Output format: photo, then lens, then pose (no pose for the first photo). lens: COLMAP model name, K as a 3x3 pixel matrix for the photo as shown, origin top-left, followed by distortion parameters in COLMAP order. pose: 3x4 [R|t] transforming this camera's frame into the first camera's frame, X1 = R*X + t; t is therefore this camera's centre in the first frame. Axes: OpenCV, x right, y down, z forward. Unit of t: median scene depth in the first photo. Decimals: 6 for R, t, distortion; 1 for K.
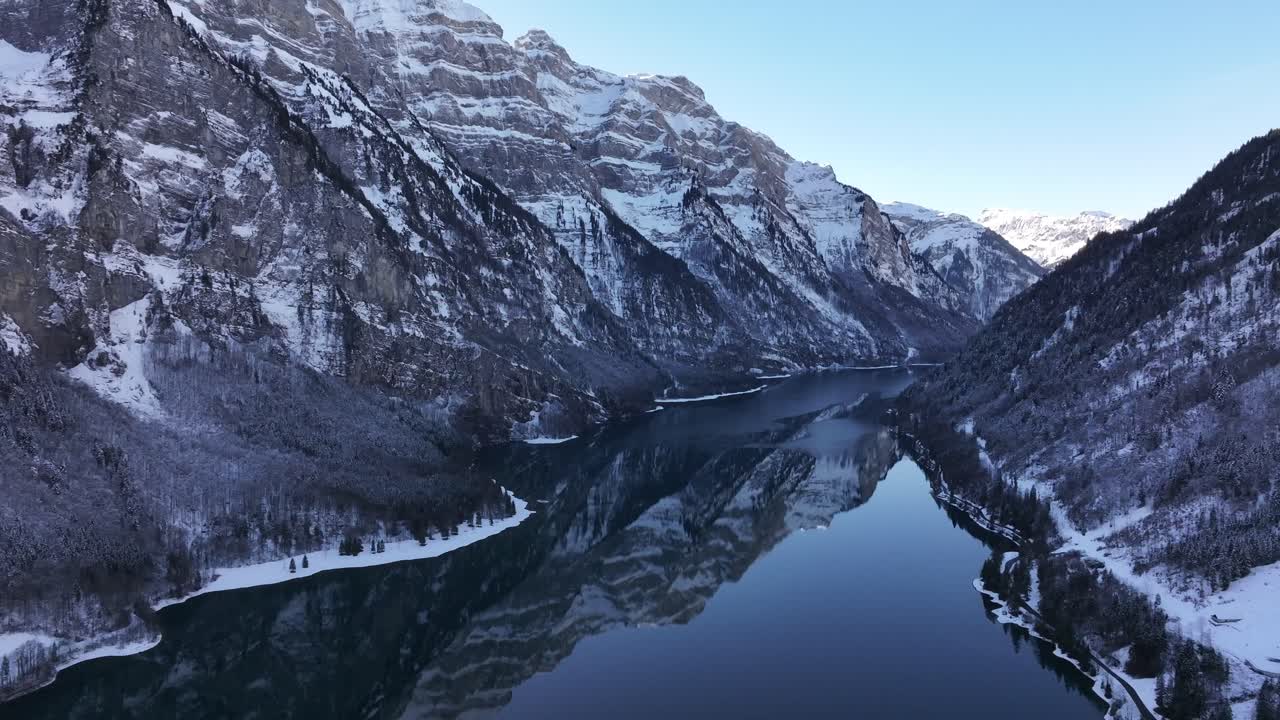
lens RADIAL K [[898.8, 0, 648.6], [0, 898.8, 355.7], [0, 0, 1]] dist [0.000510, 0.006496]
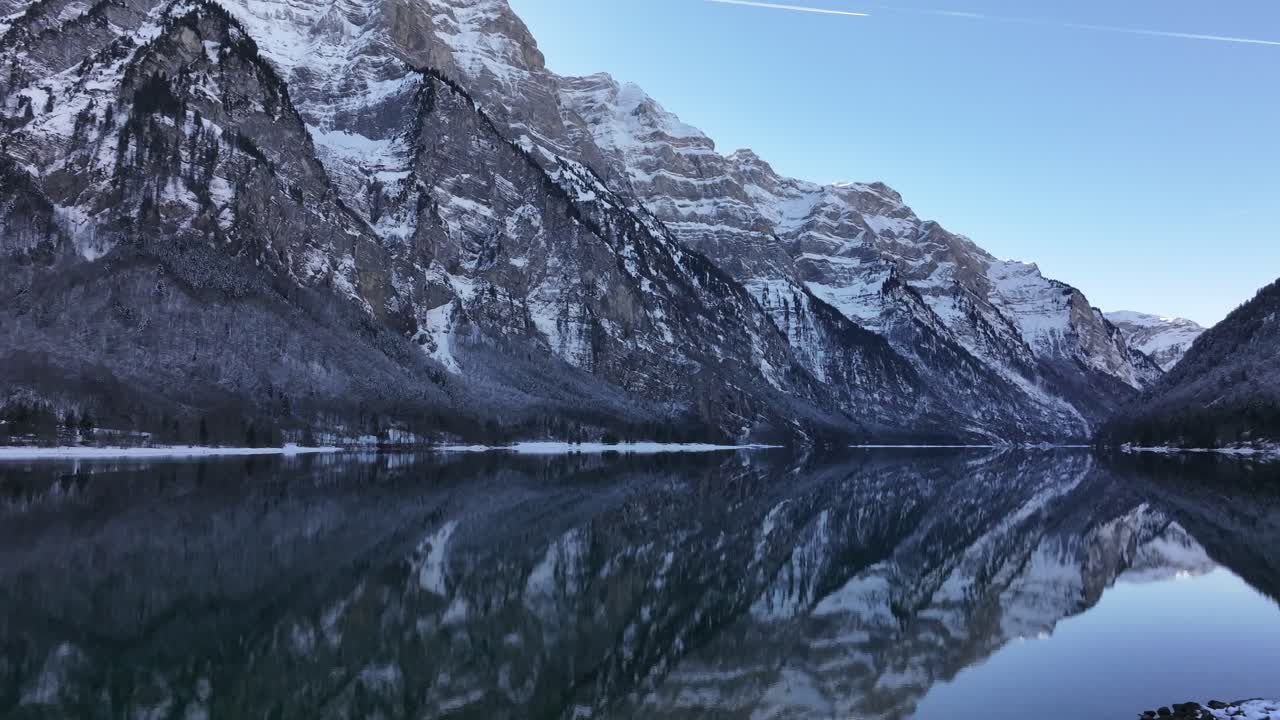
lens RADIAL K [[896.9, 0, 641.2], [0, 896.9, 353.6], [0, 0, 1]] dist [0.009252, -0.040381]
pose [[0.973420, -0.017884, -0.228326, 0.002297], [-0.019351, 0.986958, -0.159808, 0.088520], [0.228206, 0.159979, 0.960379, -0.072992]]
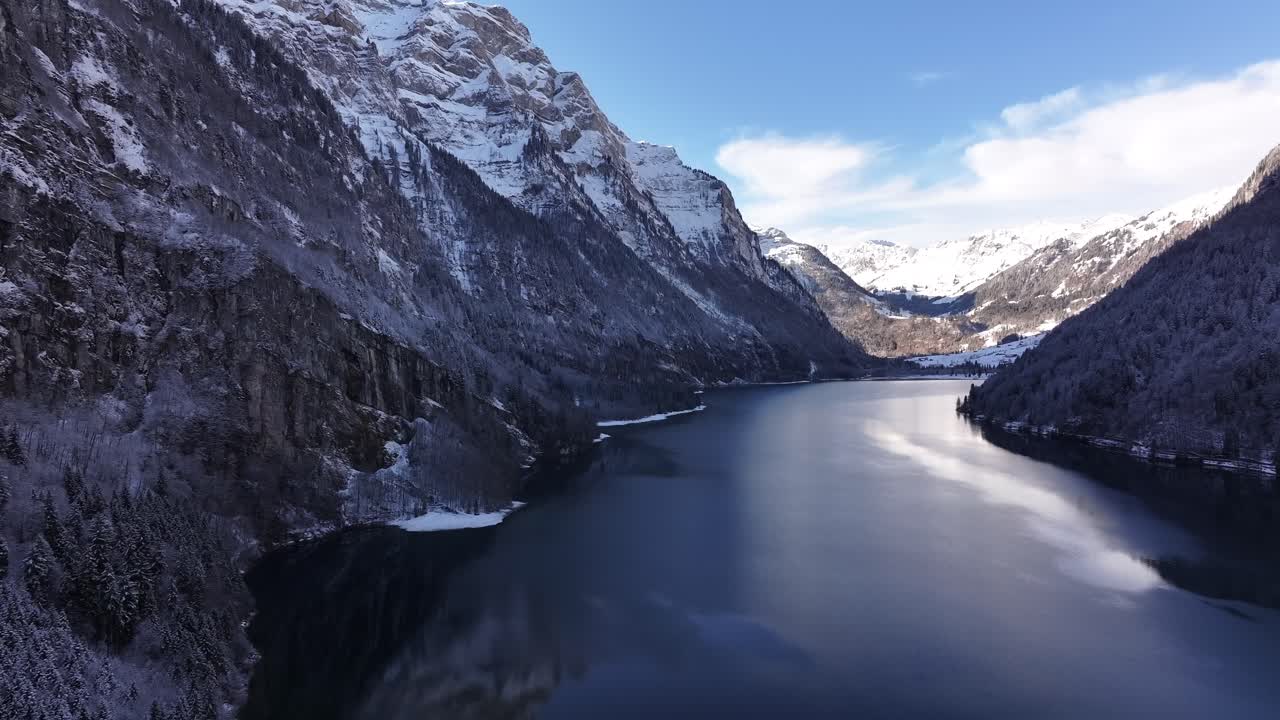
lens RADIAL K [[898.8, 0, 648.6], [0, 898.8, 355.7], [0, 0, 1]] dist [0.000510, 0.006496]
pose [[0.961210, -0.008514, 0.275685, -0.074470], [0.022466, 0.998619, -0.047489, 0.026441], [-0.274900, 0.051840, 0.960074, 0.346230]]
